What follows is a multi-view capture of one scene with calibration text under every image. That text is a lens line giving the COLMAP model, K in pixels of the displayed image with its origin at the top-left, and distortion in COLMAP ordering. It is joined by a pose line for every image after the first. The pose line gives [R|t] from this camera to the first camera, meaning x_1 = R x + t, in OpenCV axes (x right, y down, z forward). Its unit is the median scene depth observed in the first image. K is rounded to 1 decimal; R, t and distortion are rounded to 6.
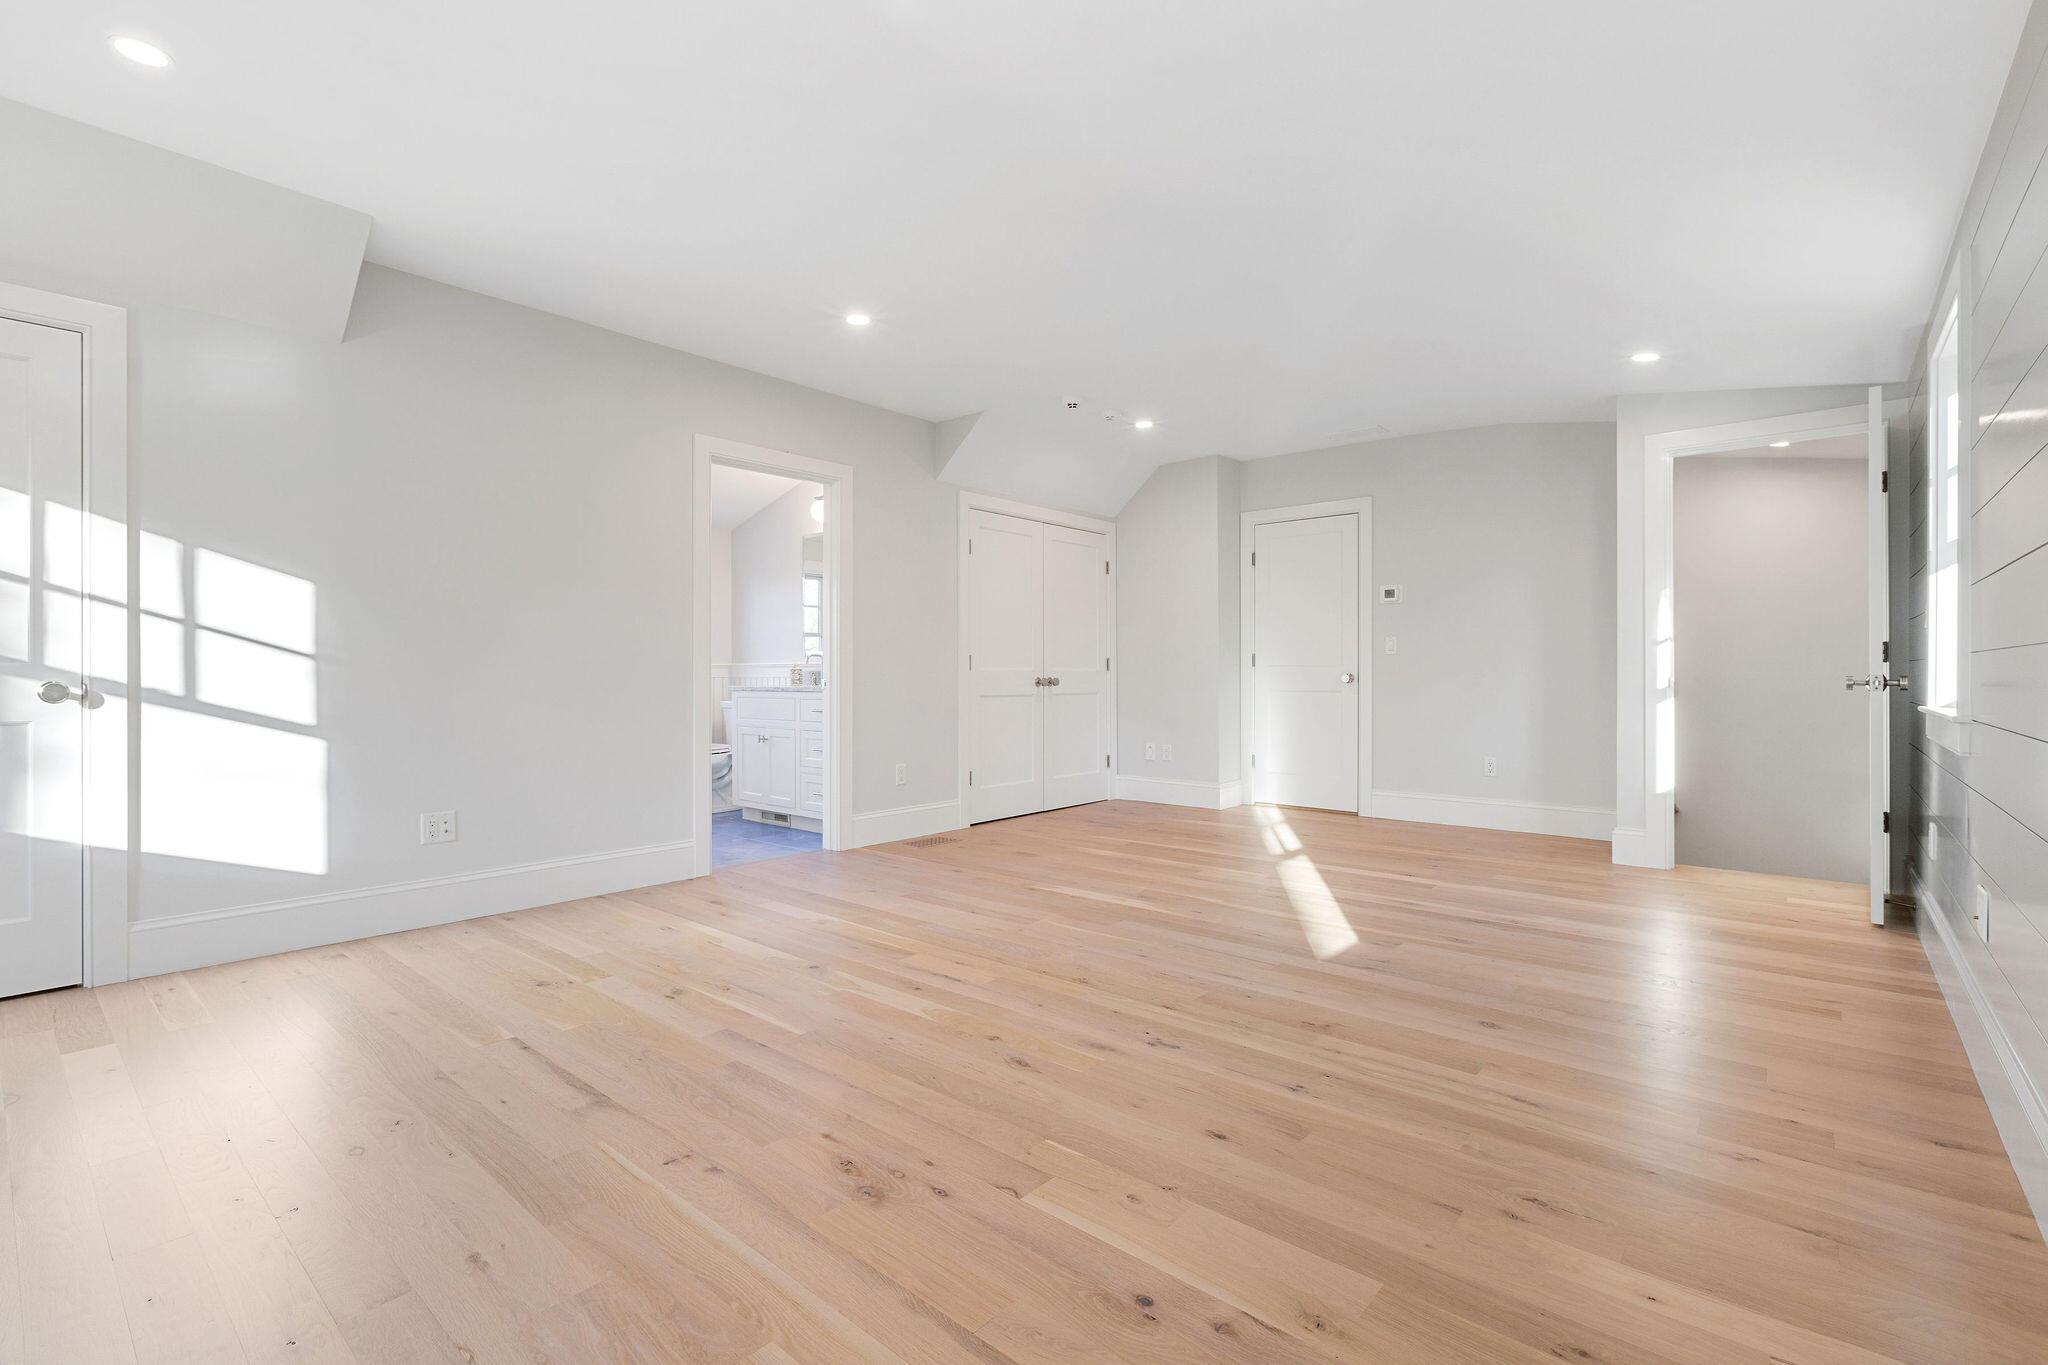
lens RADIAL K [[924.5, 0, 1024.2], [0, 924.5, 679.9], [0, 0, 1]] dist [0.003036, 0.000088]
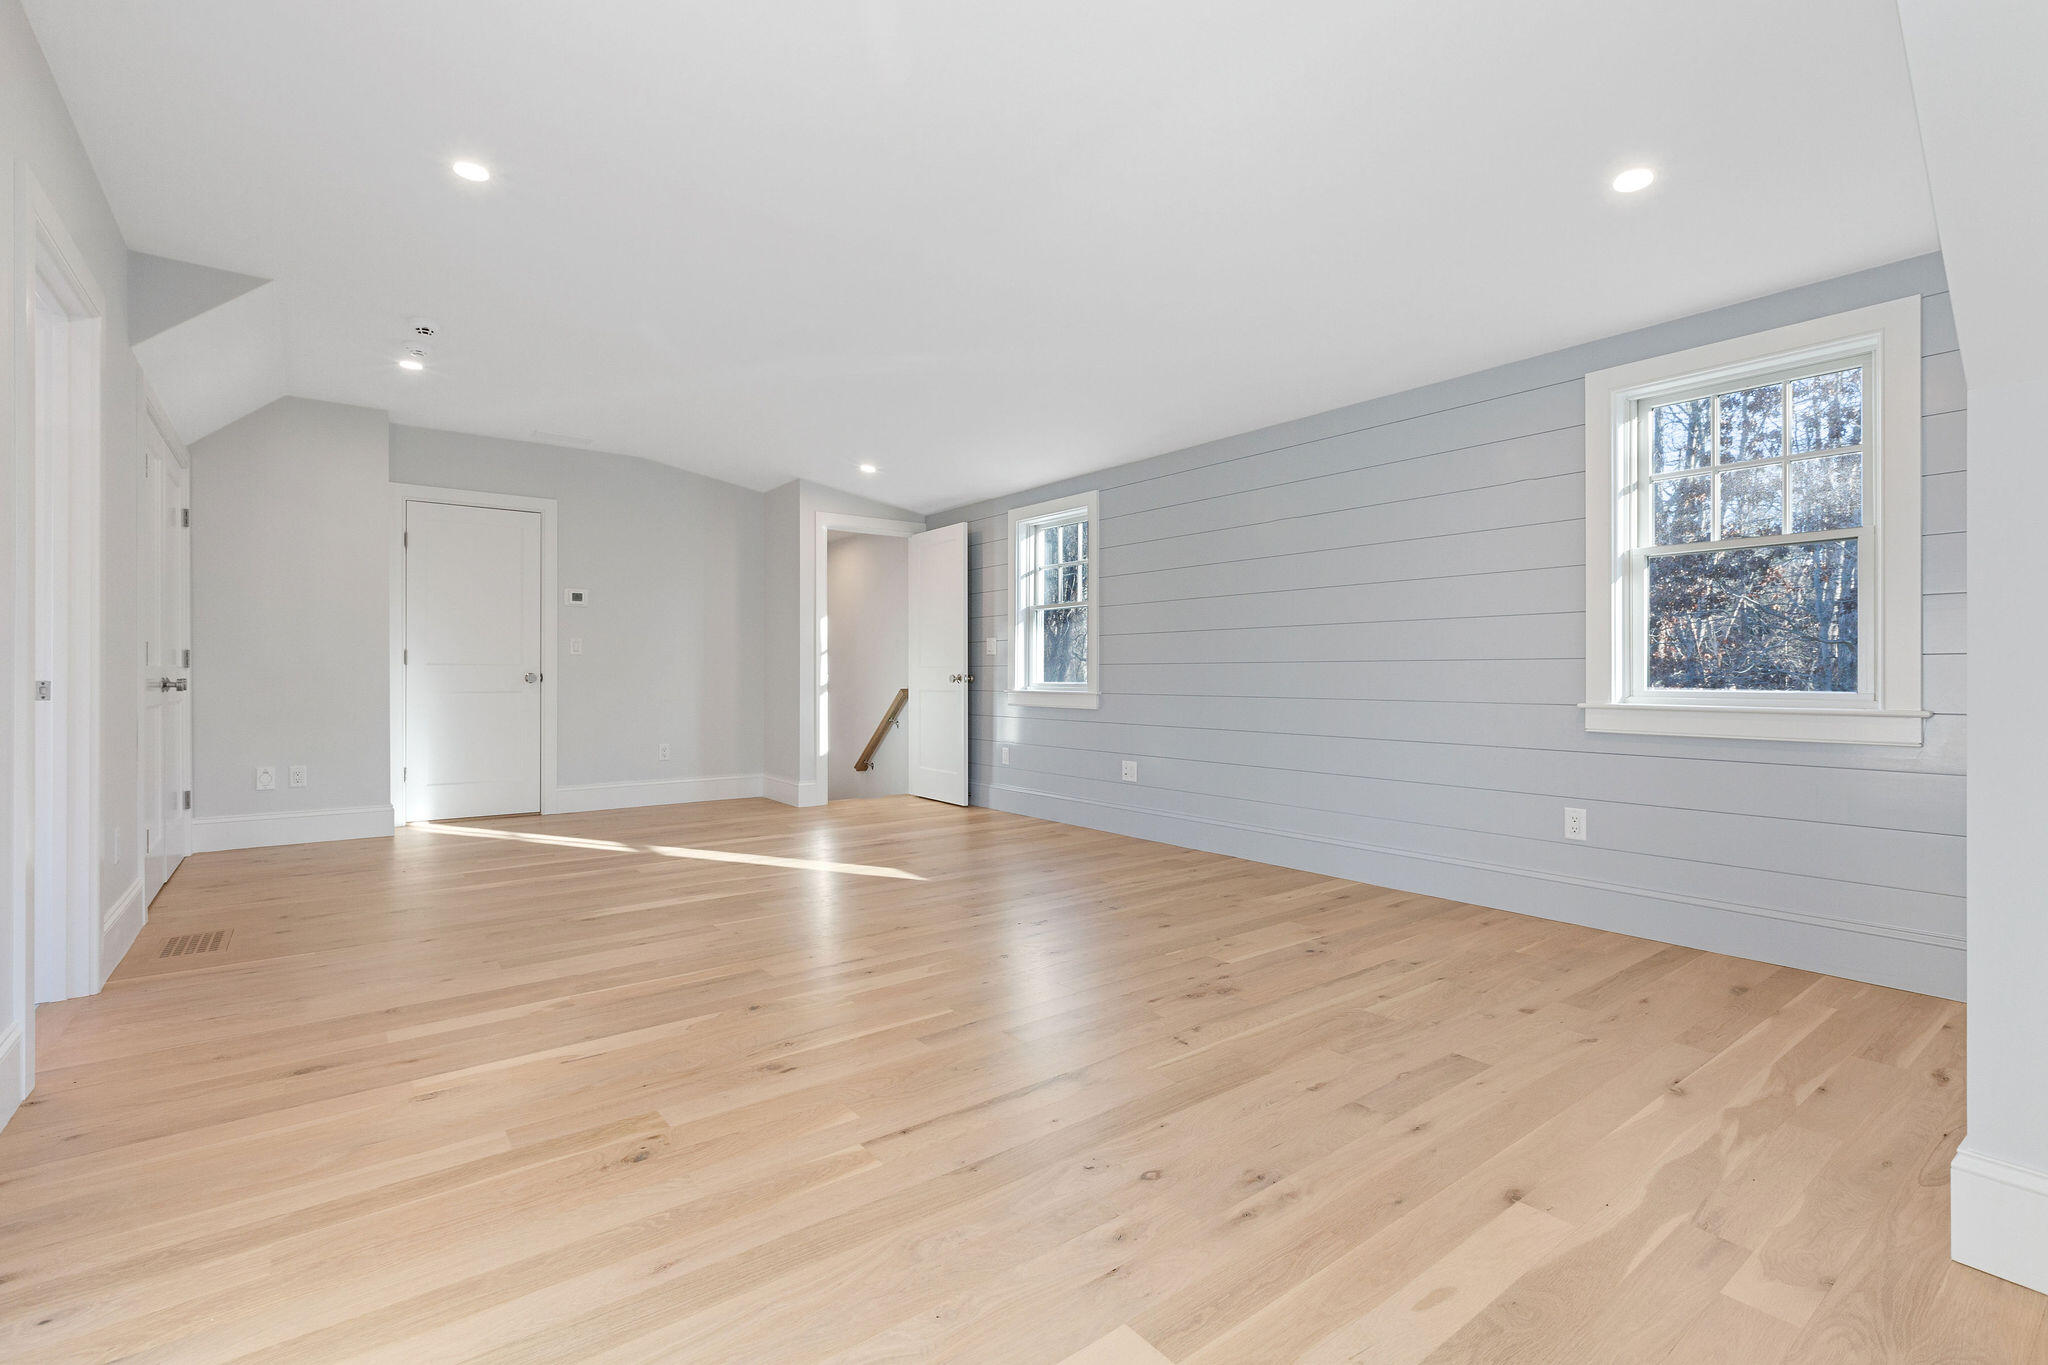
lens RADIAL K [[924.5, 0, 1021.4], [0, 924.5, 671.3], [0, 0, 1]] dist [0.003036, 0.000088]
pose [[0.190177, 0.007211, 0.981723, -0.987994], [0.003310, 0.999963, -0.007986, 0.001780], [-0.981744, 0.004768, 0.190146, 0.559395]]
